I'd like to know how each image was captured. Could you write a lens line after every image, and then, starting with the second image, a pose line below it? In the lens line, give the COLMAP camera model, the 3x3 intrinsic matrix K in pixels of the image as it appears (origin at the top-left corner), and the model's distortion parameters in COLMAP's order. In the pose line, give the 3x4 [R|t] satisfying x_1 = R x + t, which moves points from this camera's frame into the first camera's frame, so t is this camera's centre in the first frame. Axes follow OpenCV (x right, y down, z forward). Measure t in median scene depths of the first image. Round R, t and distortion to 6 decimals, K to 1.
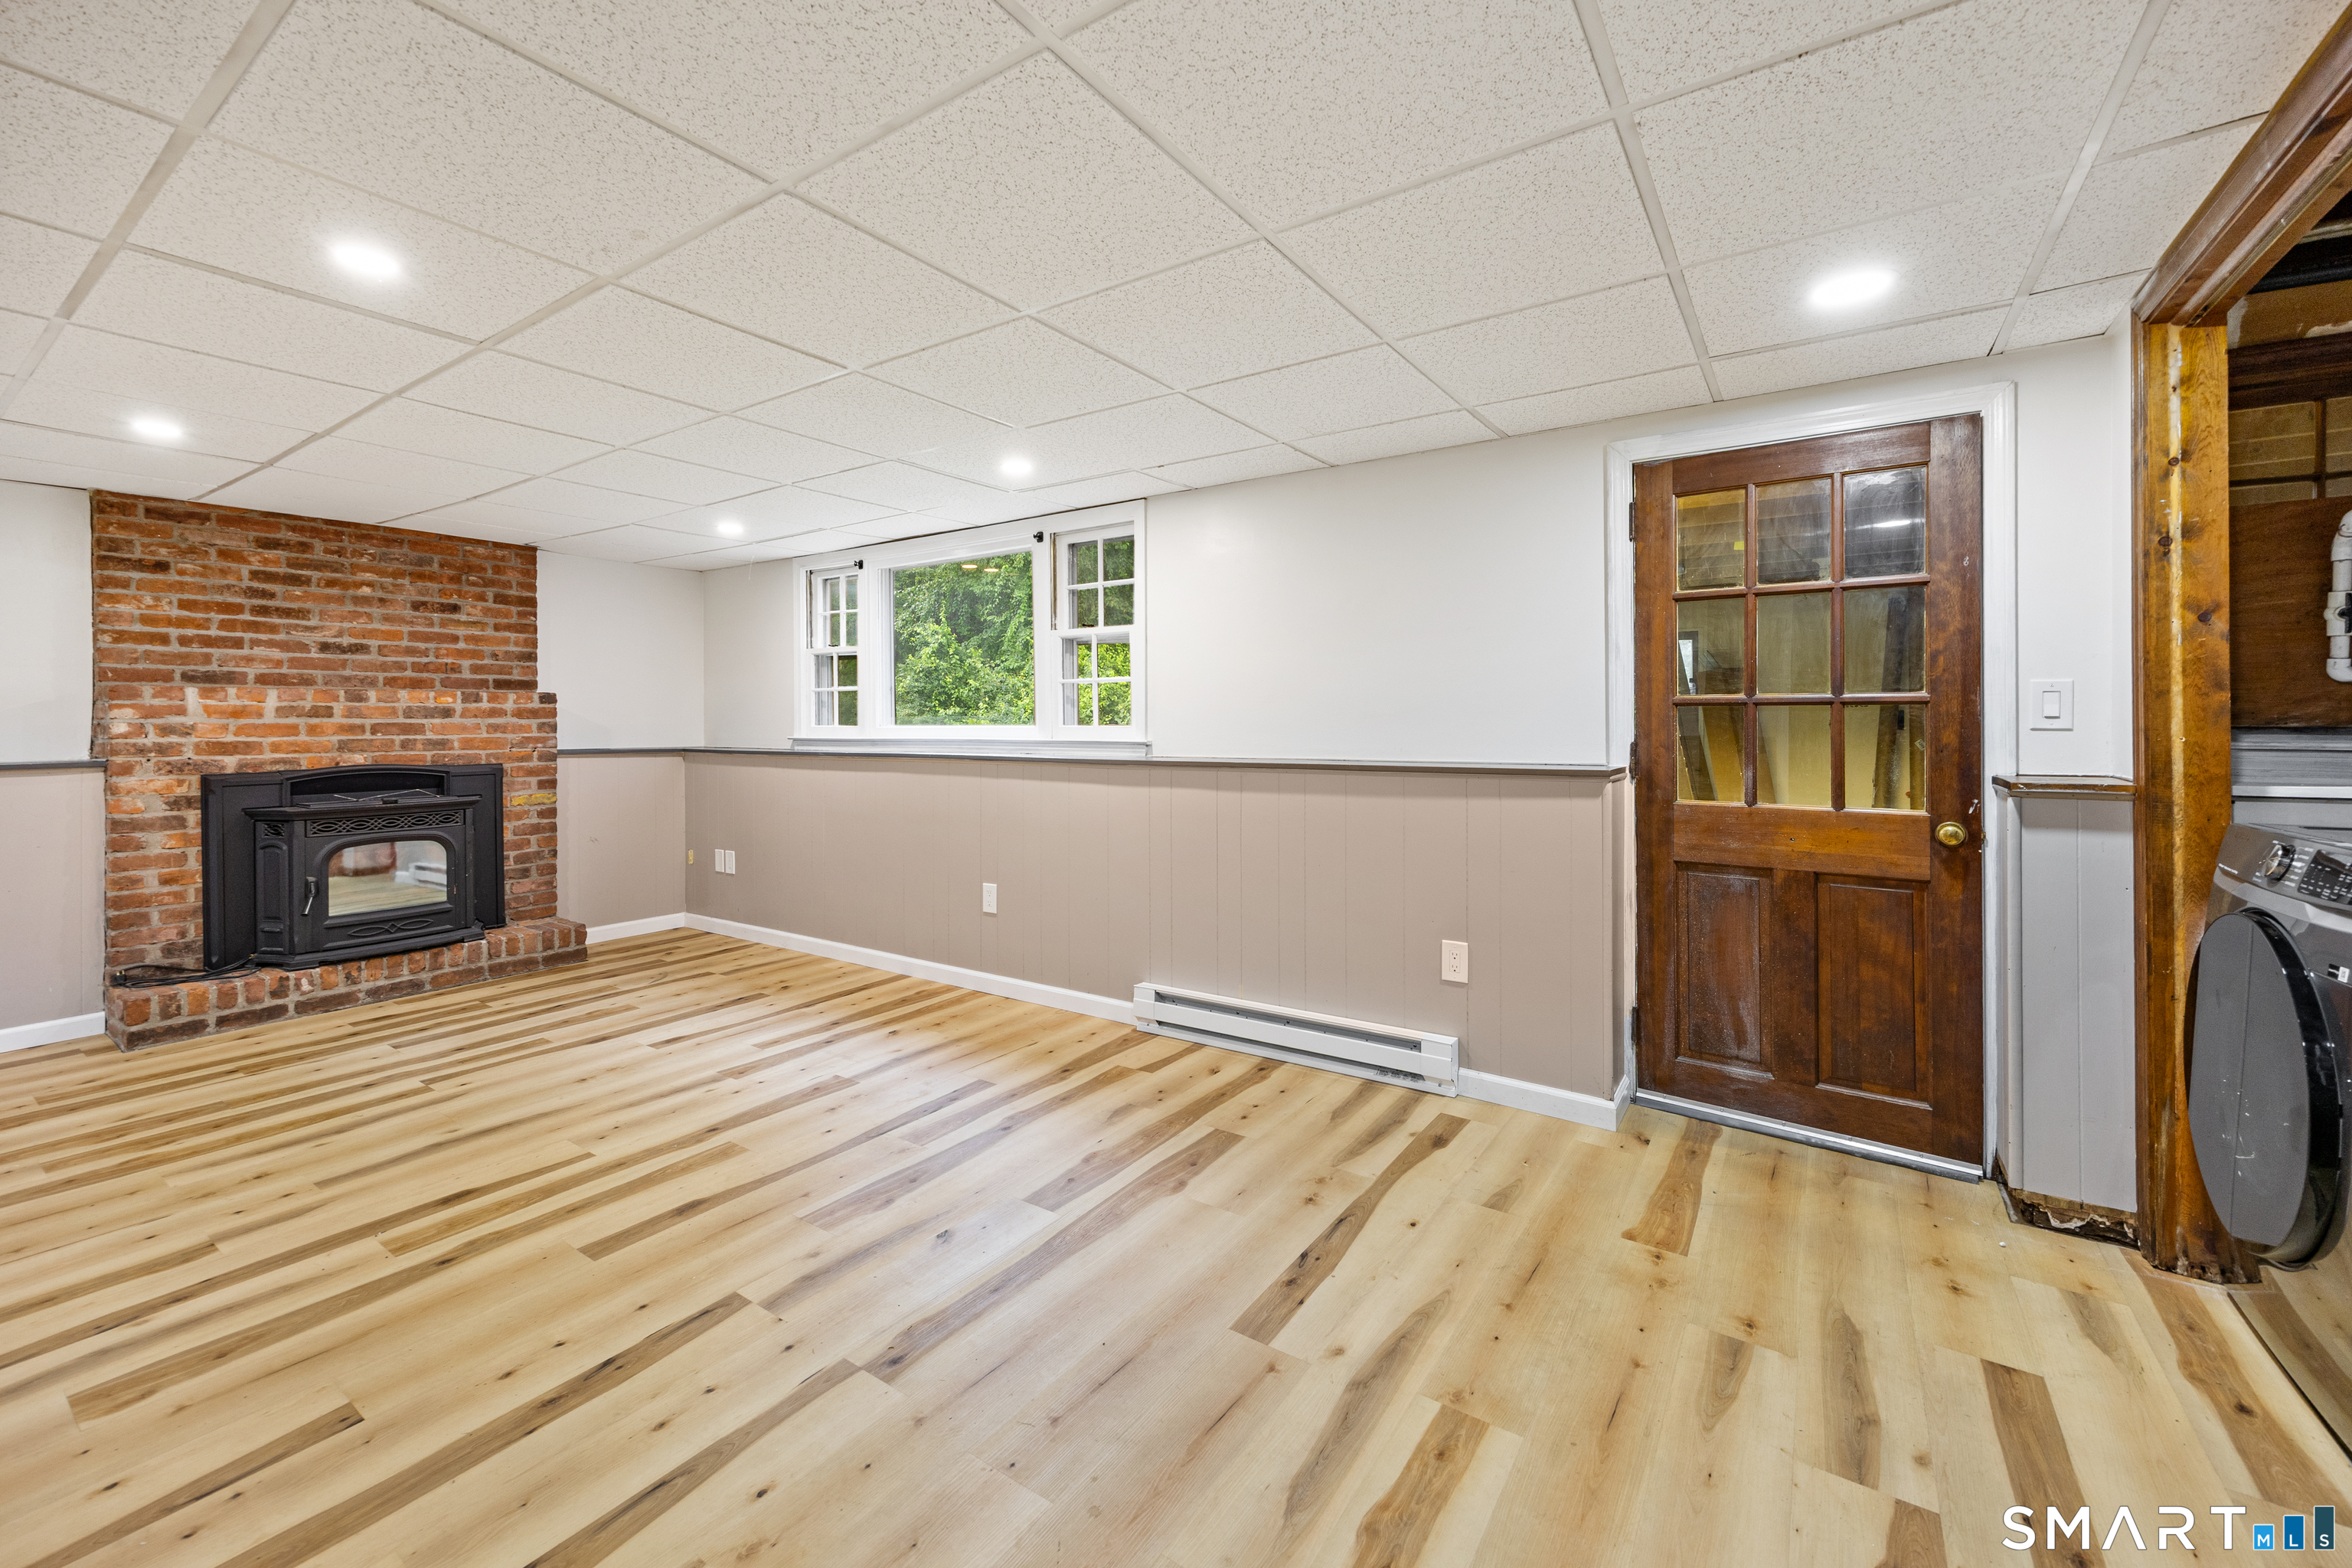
lens RADIAL K [[949.2, 0, 1168.9], [0, 949.2, 732.1], [0, 0, 1]] dist [0.000161, -0.000035]
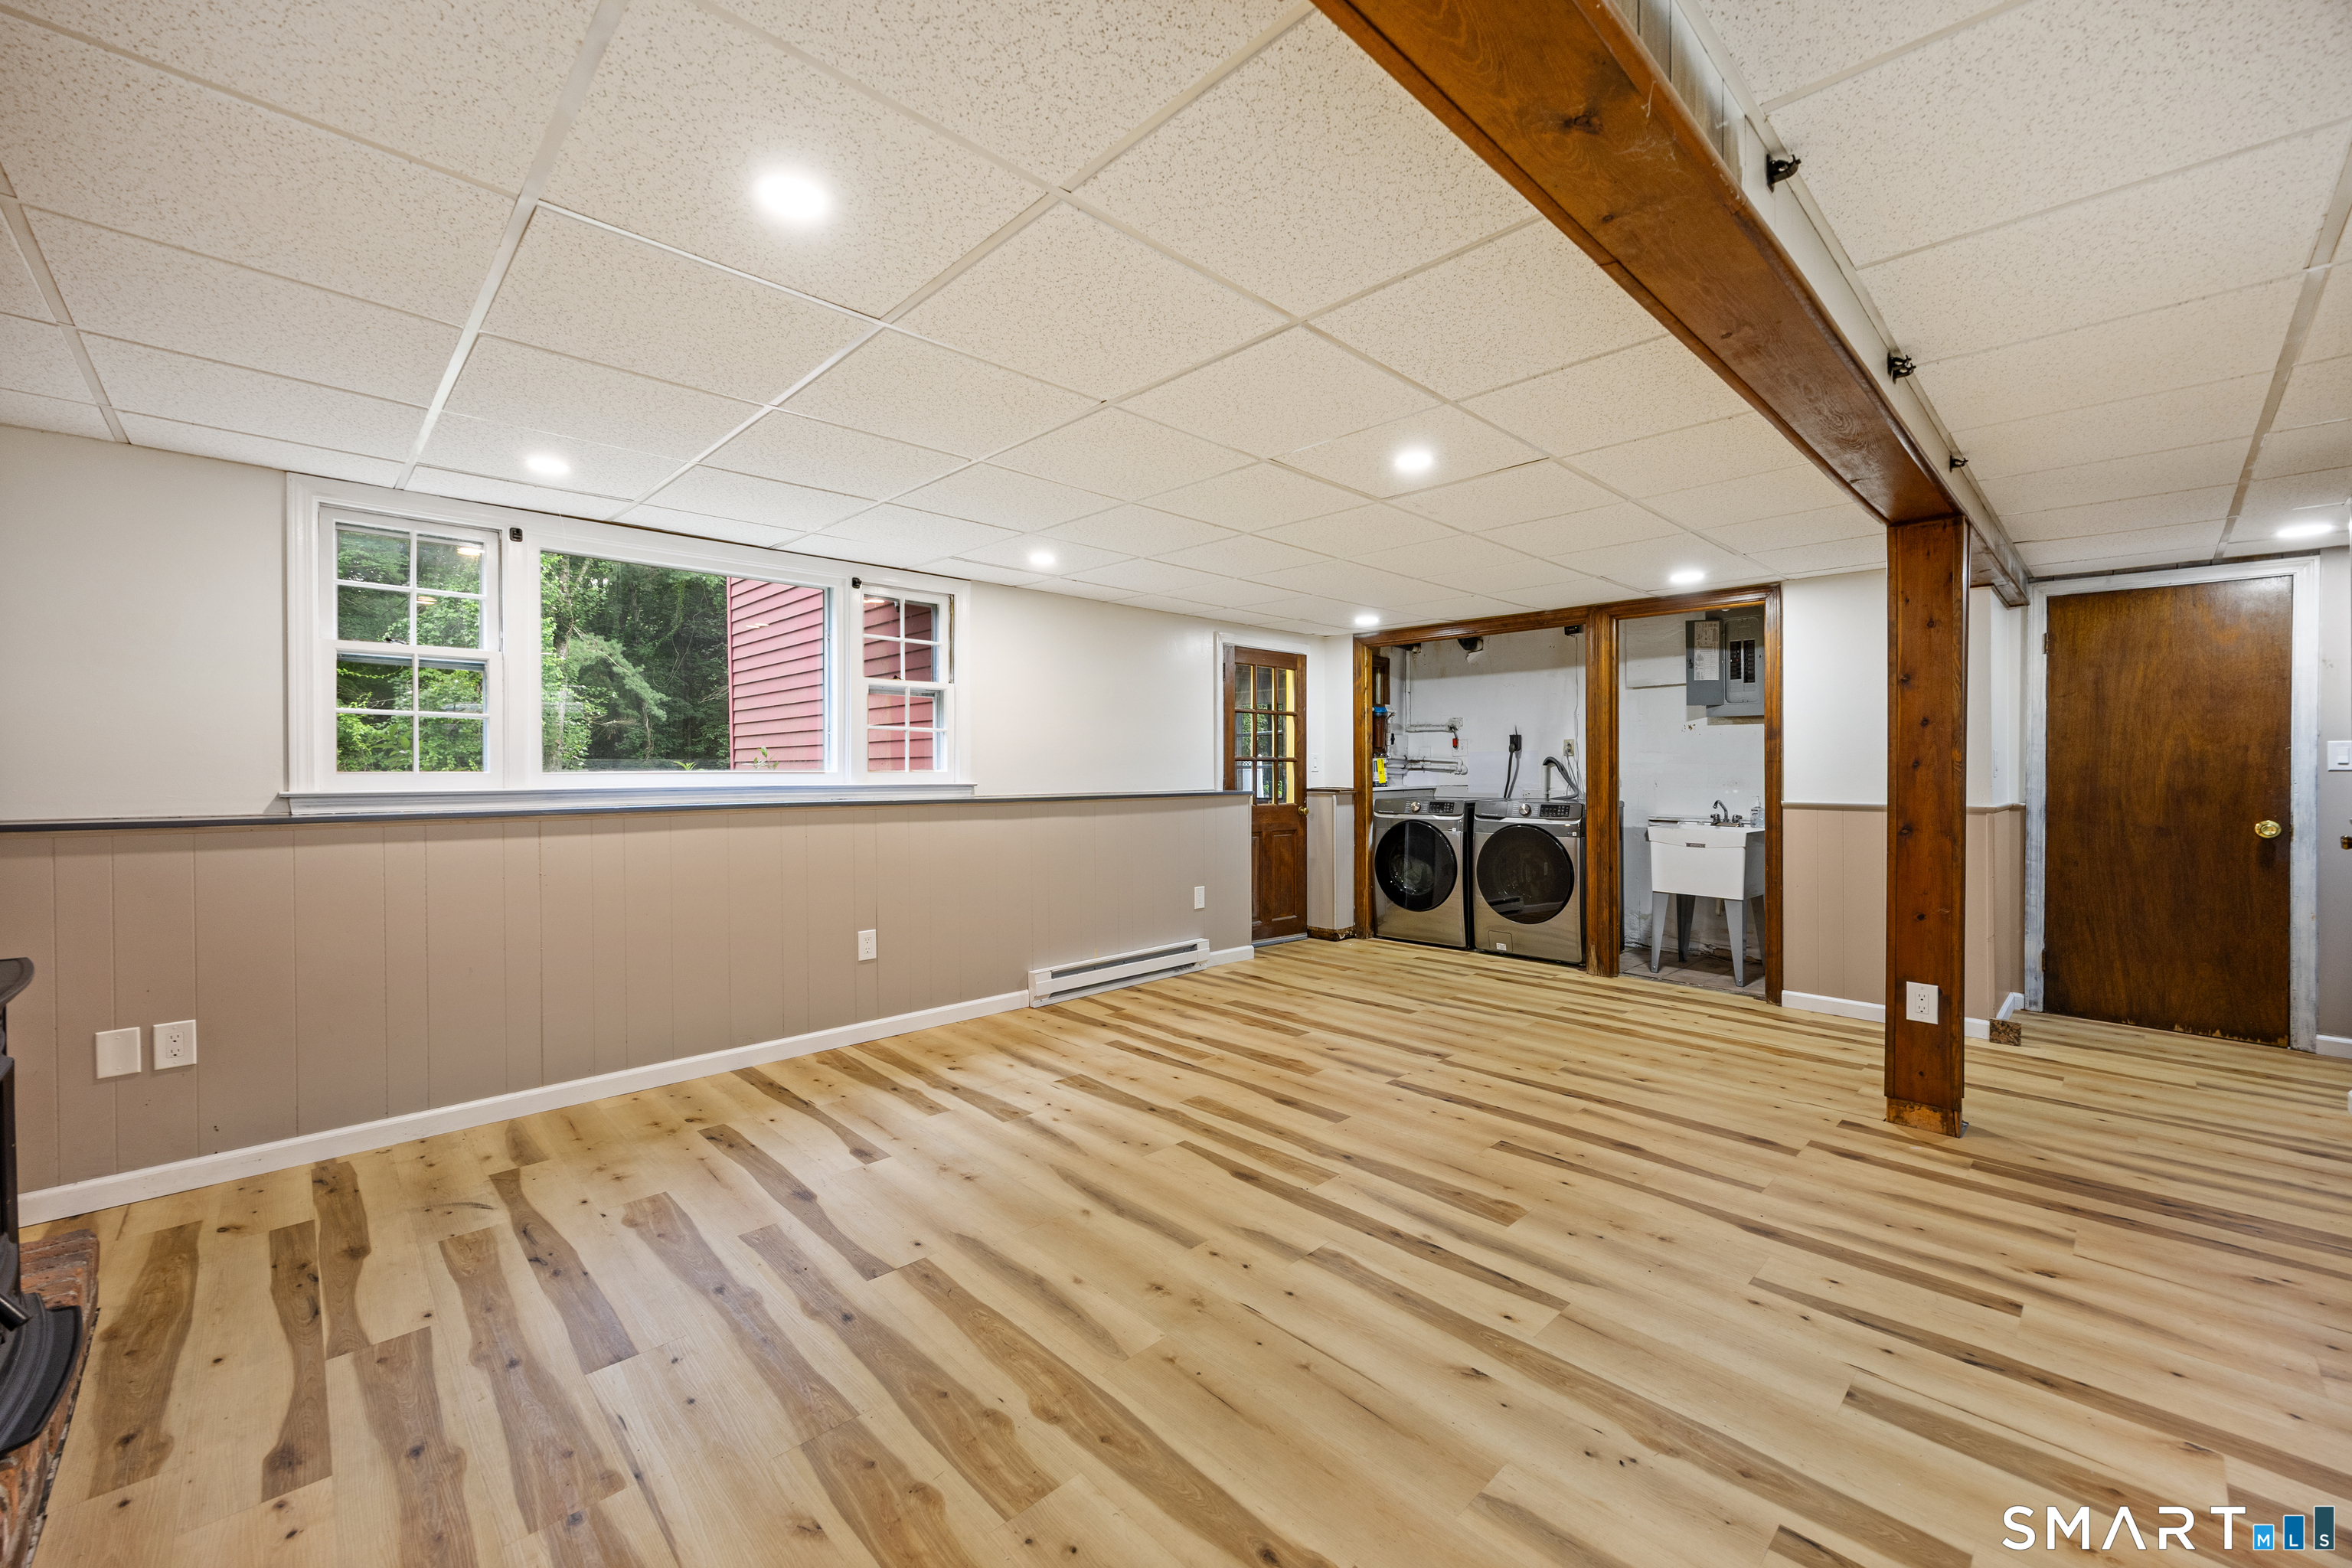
lens RADIAL K [[926.4, 0, 1192.0], [0, 926.4, 768.7], [0, 0, 1]] dist [0.000788, 0.000030]
pose [[0.194537, 0.003248, 0.980890, -1.075396], [0.010784, 0.999927, -0.005450, 0.000628], [-0.980836, 0.011638, 0.194488, 0.483340]]
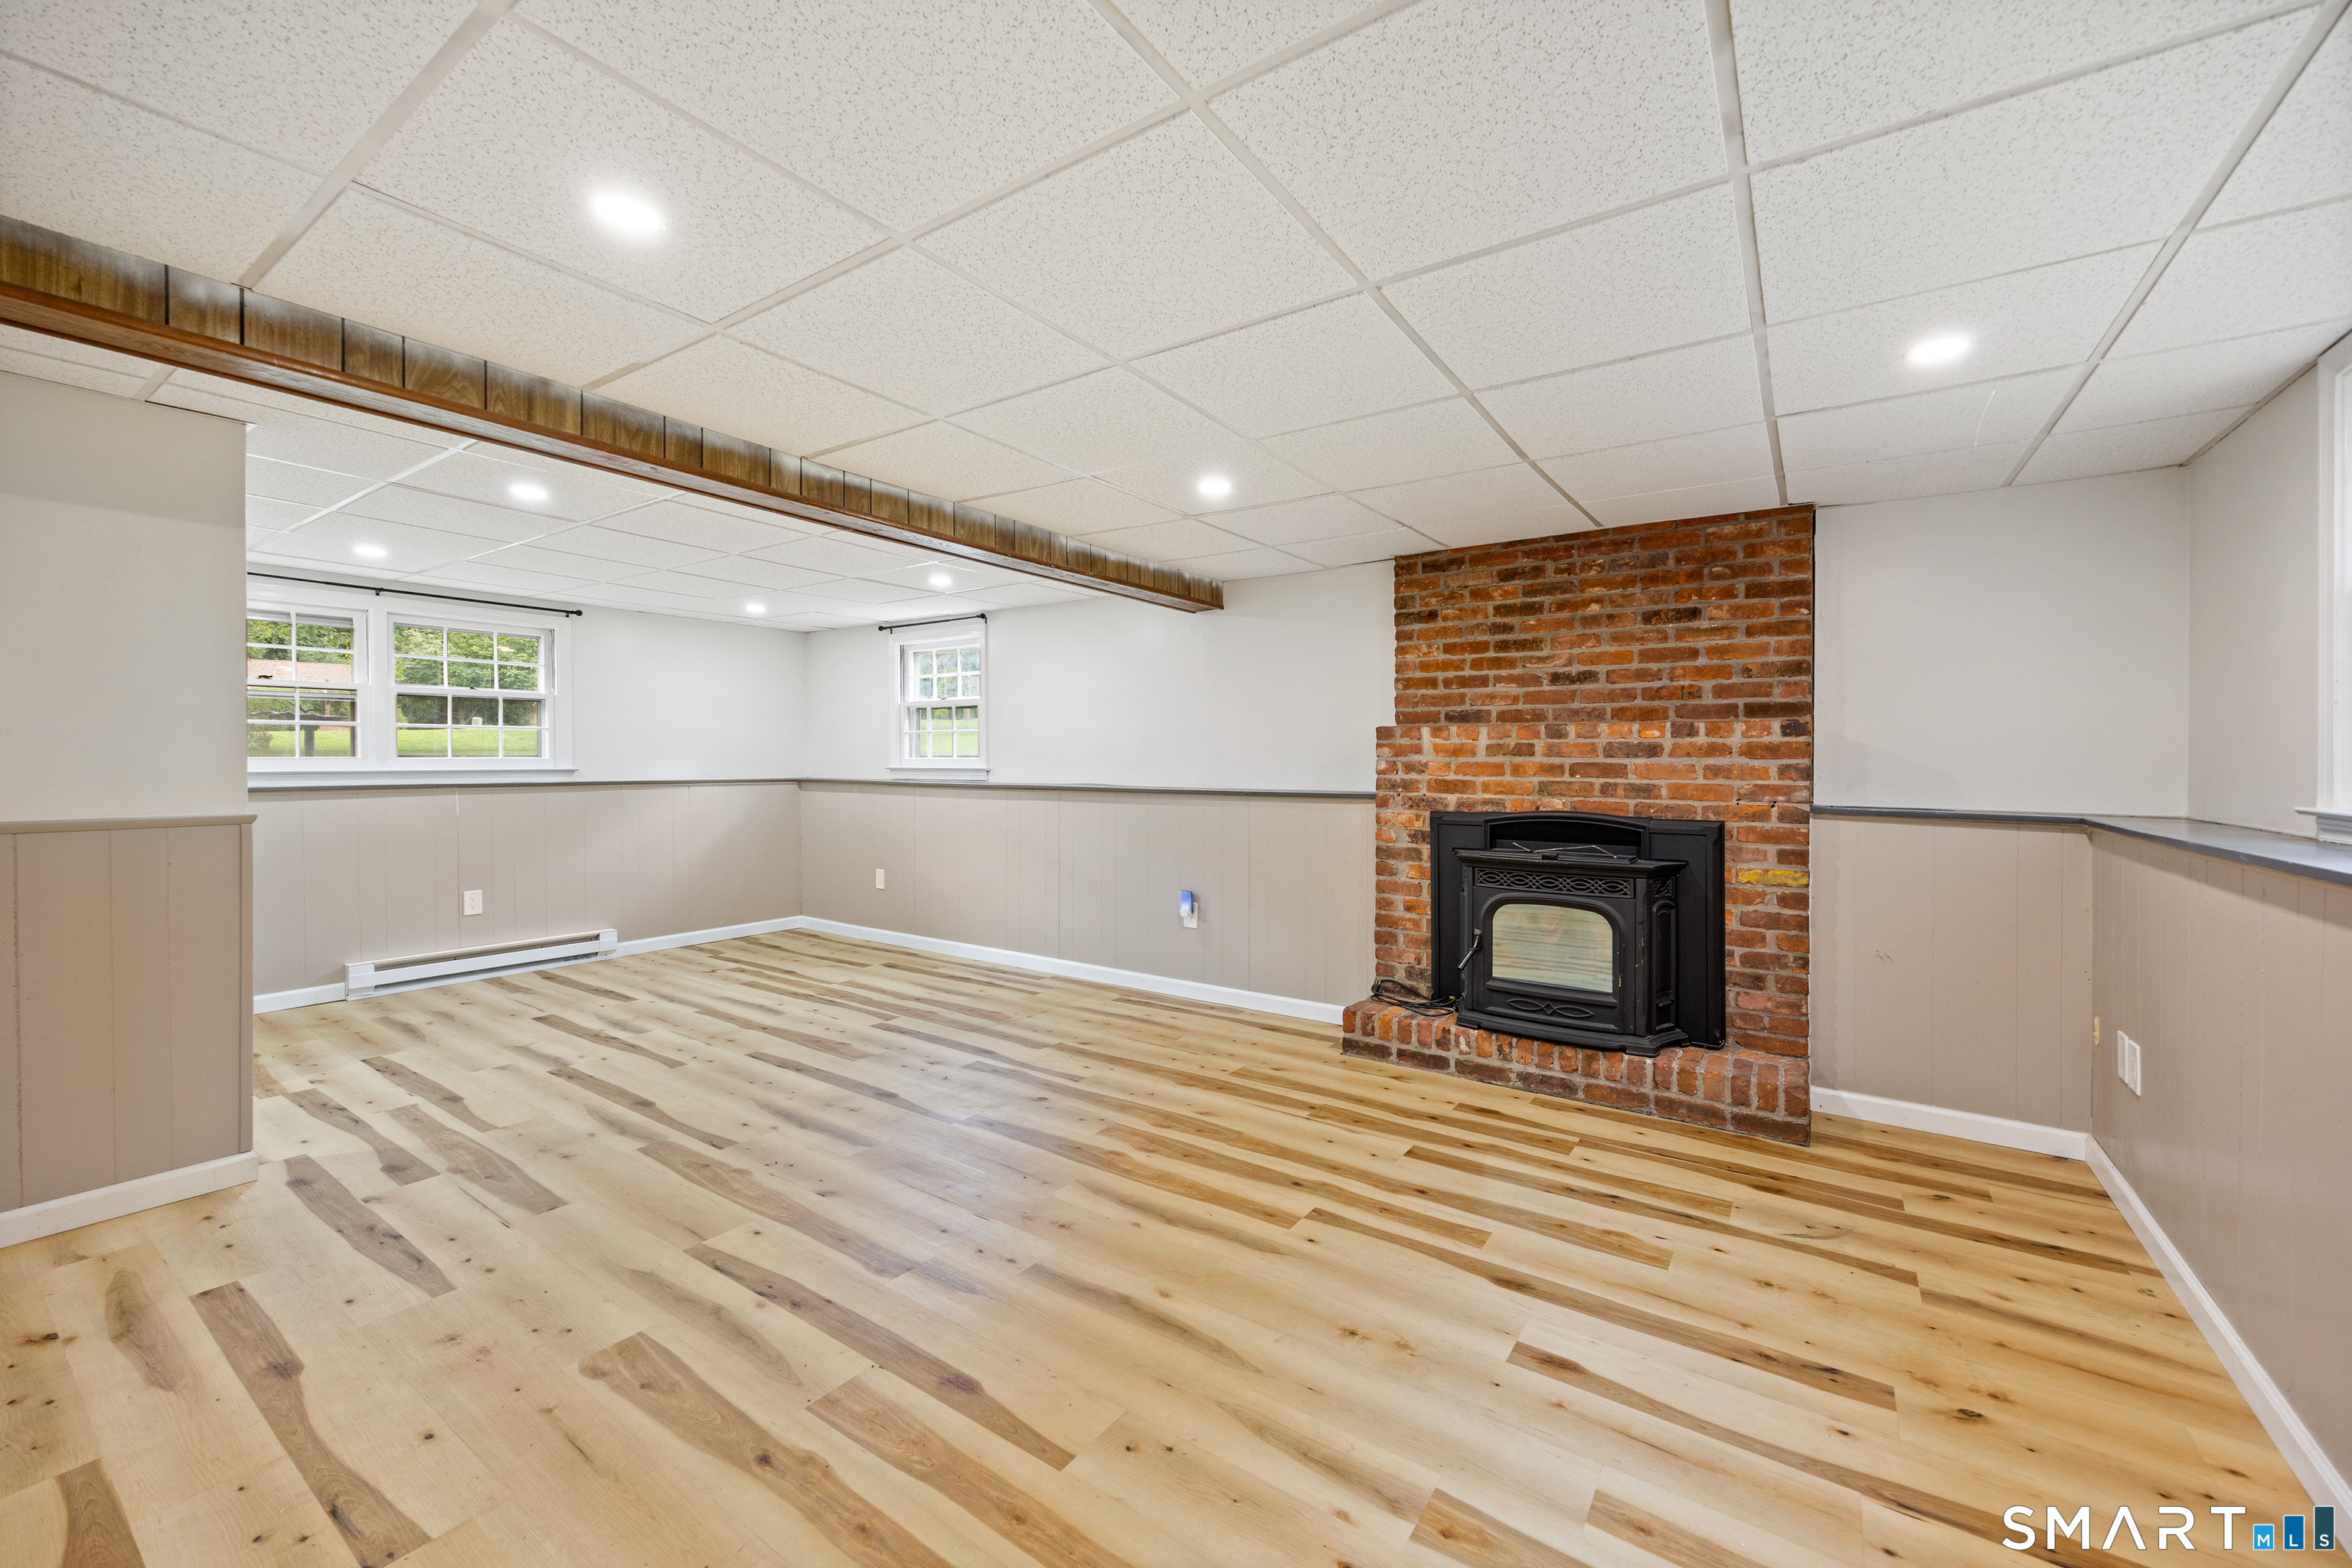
lens RADIAL K [[926.4, 0, 1192.0], [0, 926.4, 768.7], [0, 0, 1]] dist [0.000788, 0.000030]
pose [[0.002668, 0.014821, -0.999887, -0.008715], [-0.018538, 0.999719, 0.014769, -0.010563], [0.999825, 0.018497, 0.002942, 0.676928]]
